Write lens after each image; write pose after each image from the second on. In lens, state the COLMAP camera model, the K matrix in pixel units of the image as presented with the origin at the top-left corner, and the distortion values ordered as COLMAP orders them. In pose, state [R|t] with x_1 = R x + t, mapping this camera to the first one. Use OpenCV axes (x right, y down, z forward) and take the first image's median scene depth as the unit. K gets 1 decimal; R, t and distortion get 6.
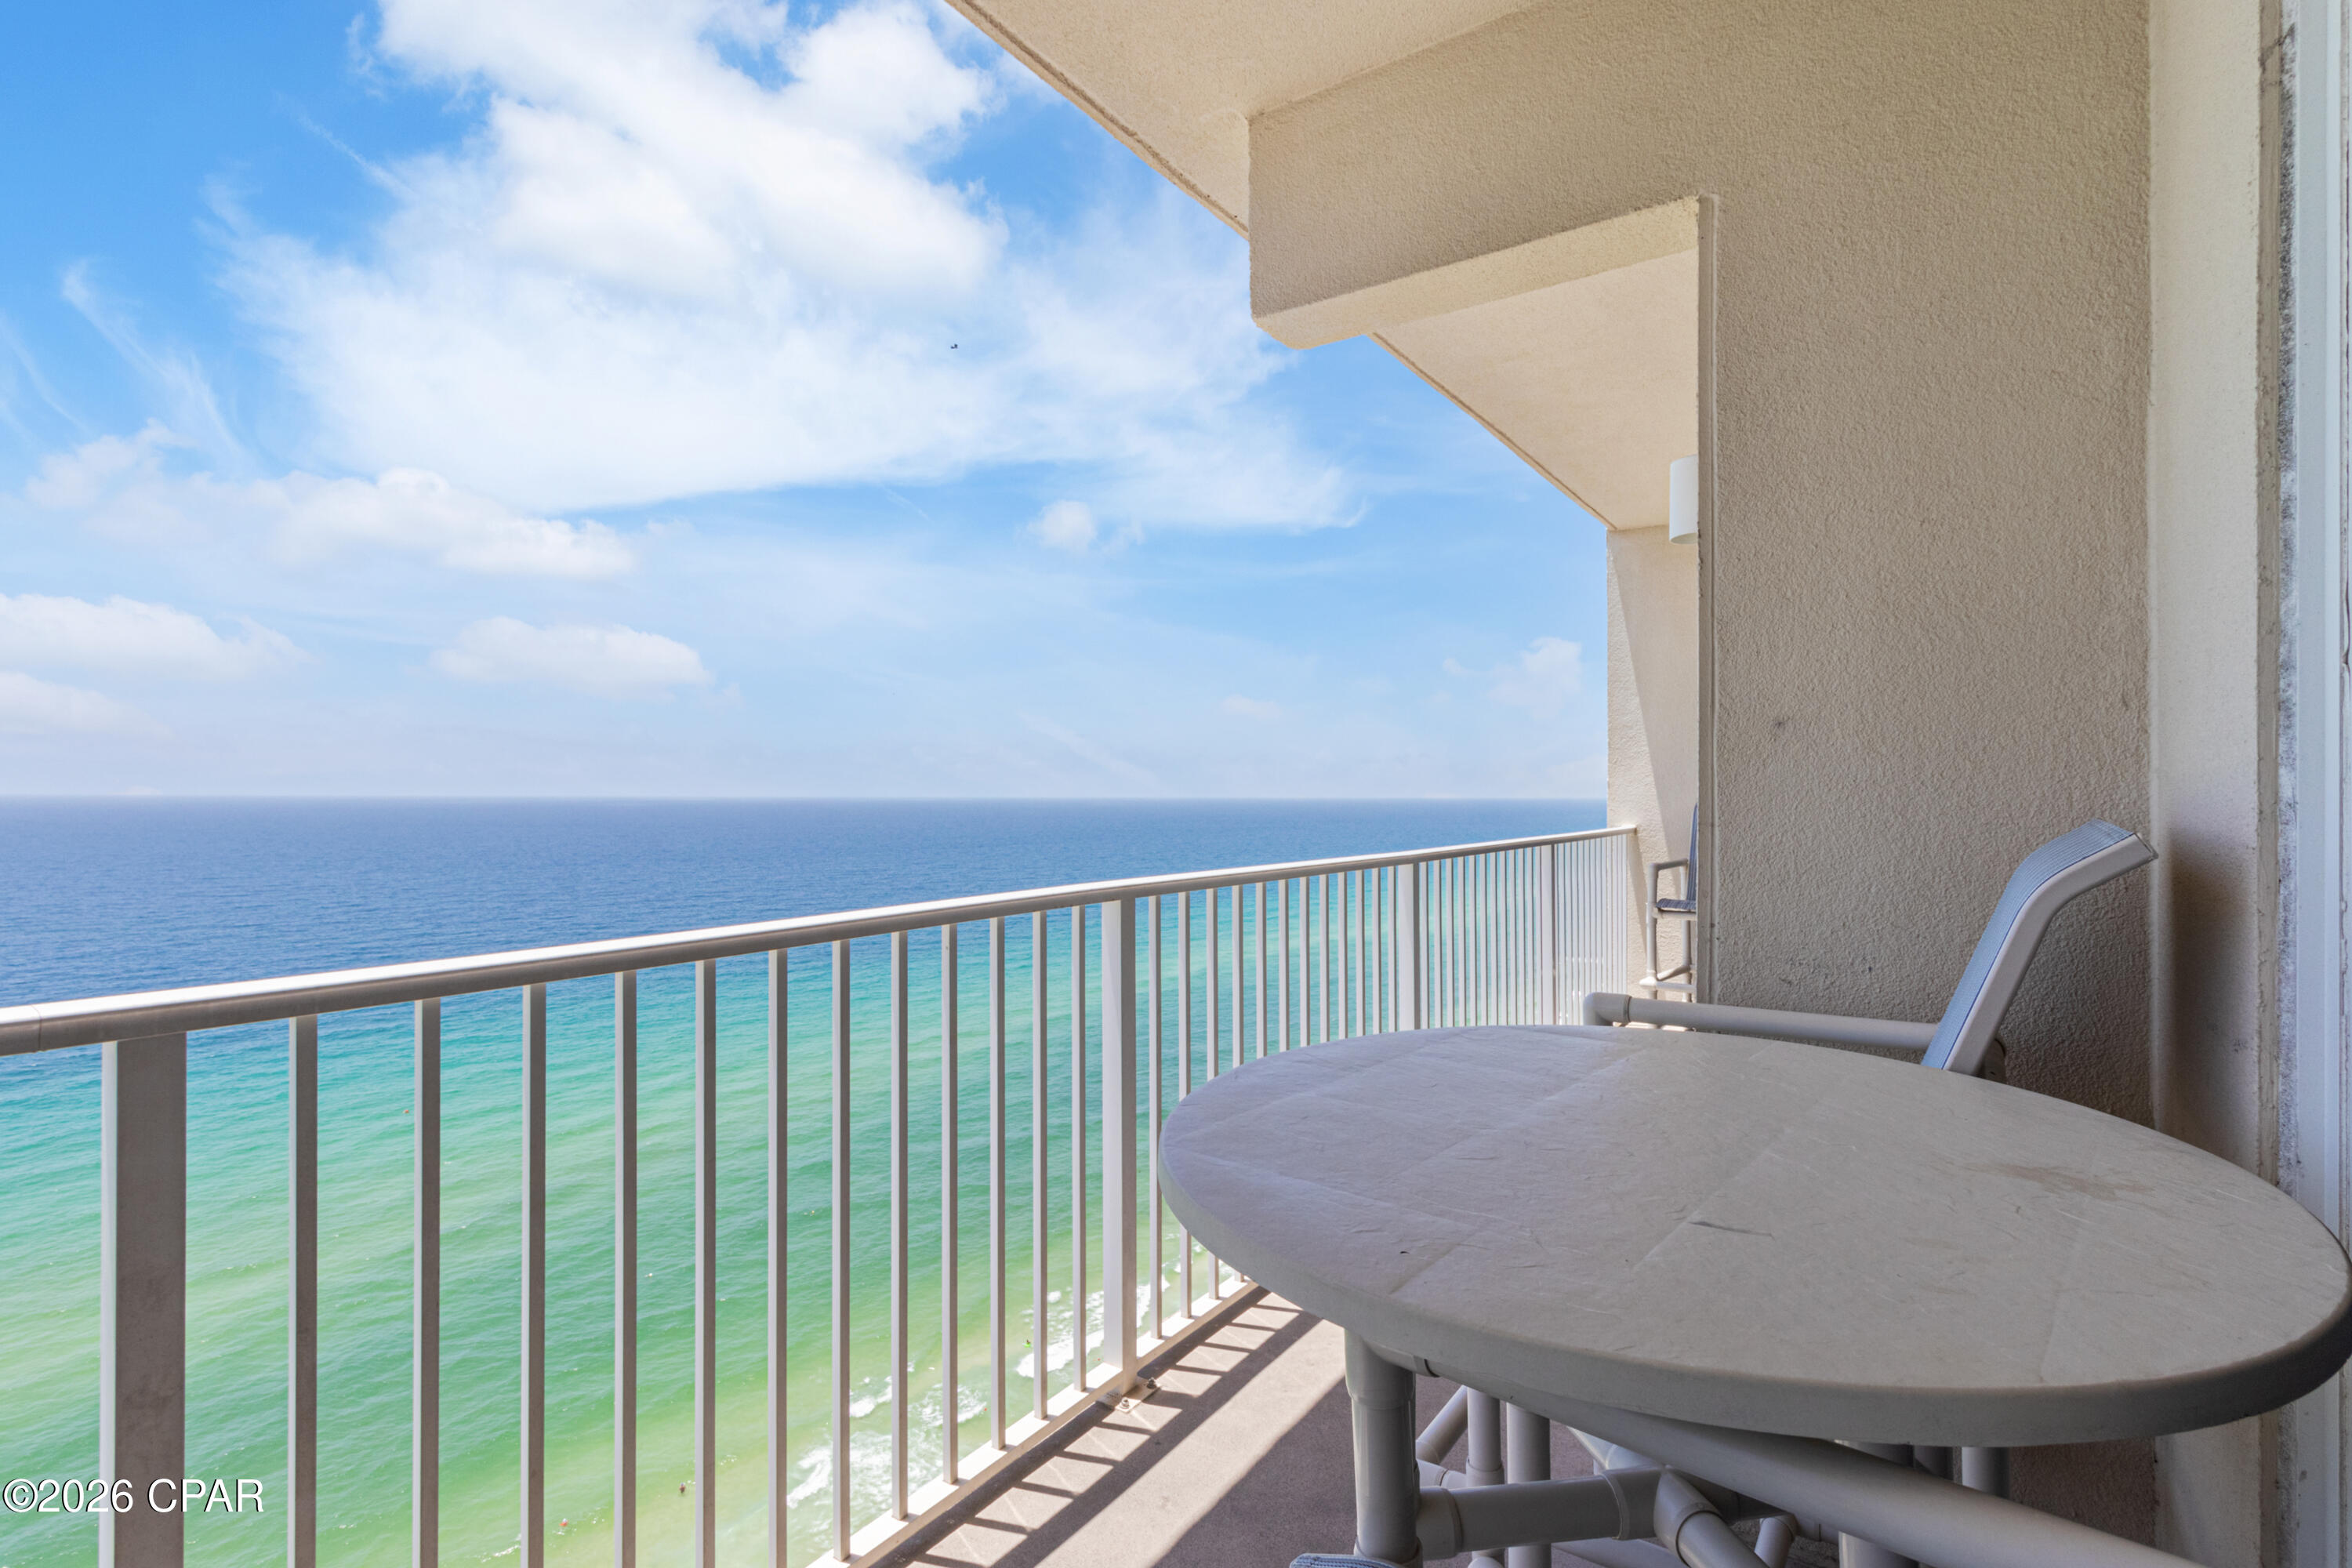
lens RADIAL K [[1109.5, 0, 1181.7], [0, 1109.5, 794.4], [0, 0, 1]] dist [0.001010, 0.001215]
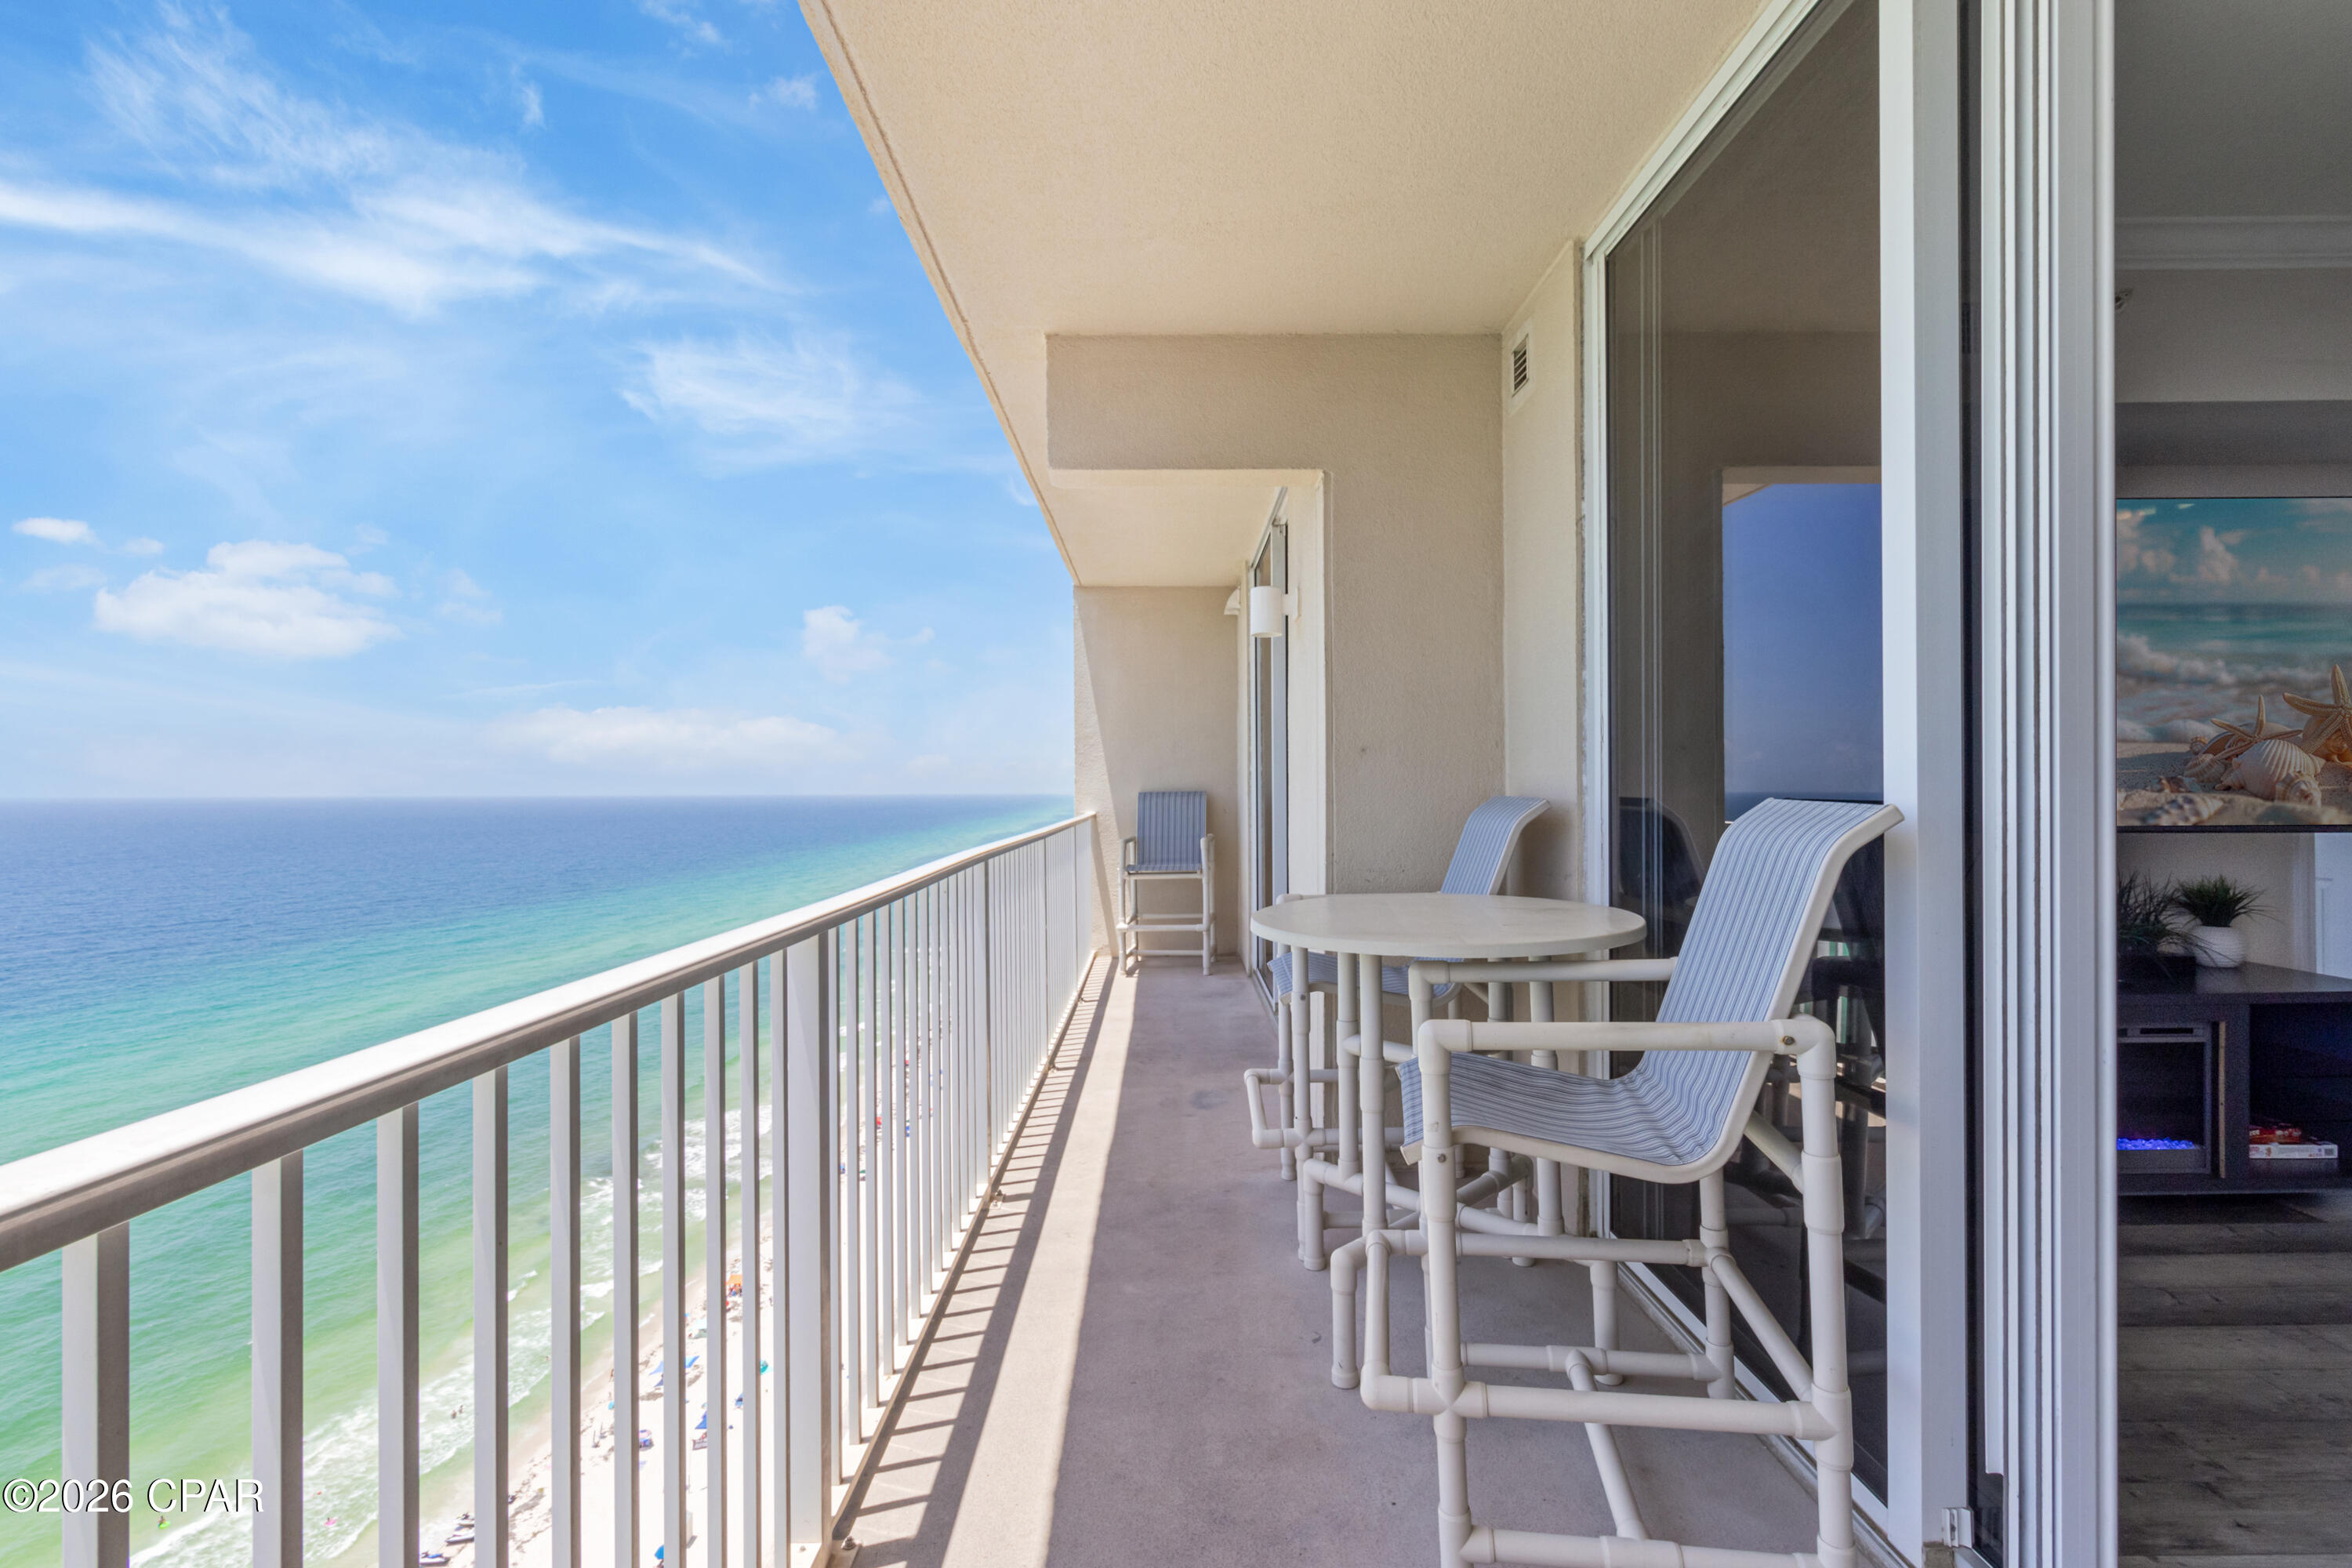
lens RADIAL K [[1091.7, 0, 1183.7], [0, 1091.7, 793.0], [0, 0, 1]] dist [-0.000120, -0.000077]
pose [[0.817545, -0.007224, 0.575819, -0.738368], [0.006452, 0.999973, 0.003385, 0.003291], [-0.575828, 0.000948, 0.817570, -0.351328]]
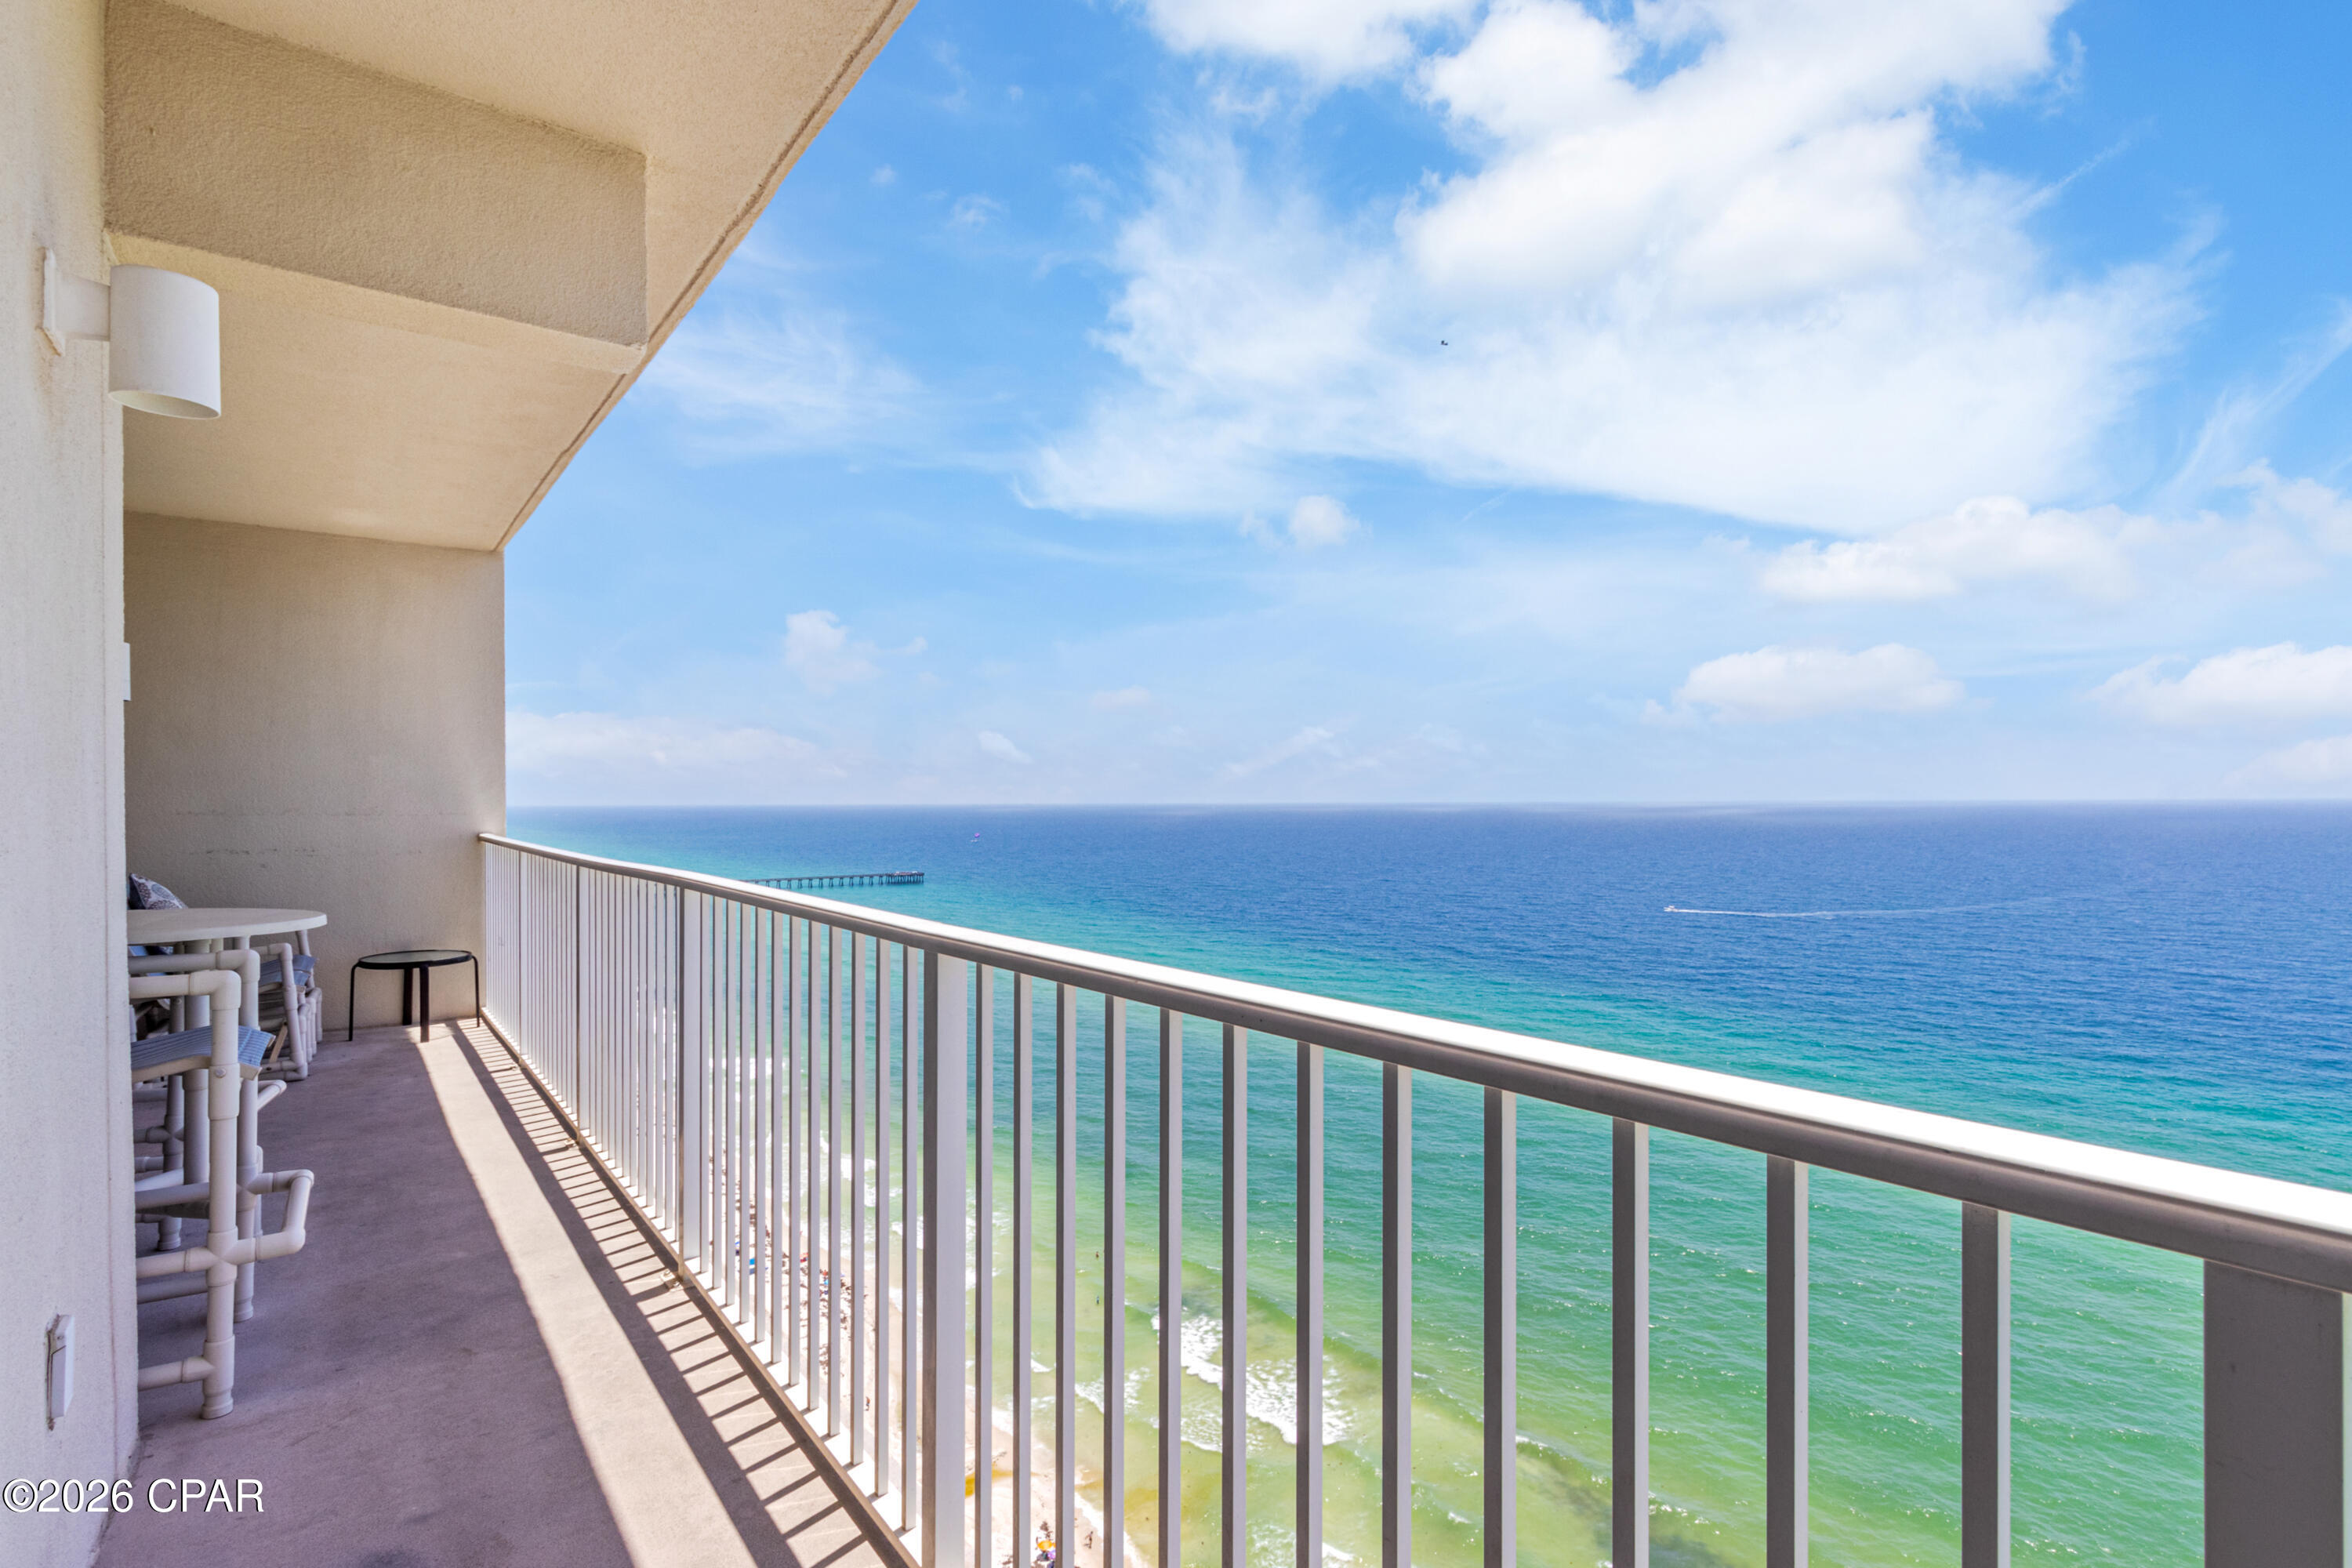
lens RADIAL K [[1124.0, 0, 1193.5], [0, 1124.0, 820.2], [0, 0, 1]] dist [0.000729, 0.000904]
pose [[-0.306024, 0.000783, -0.952023, 1.118853], [-0.004325, 0.999988, 0.002212, 0.007914], [0.952014, 0.004794, -0.306017, 2.187699]]
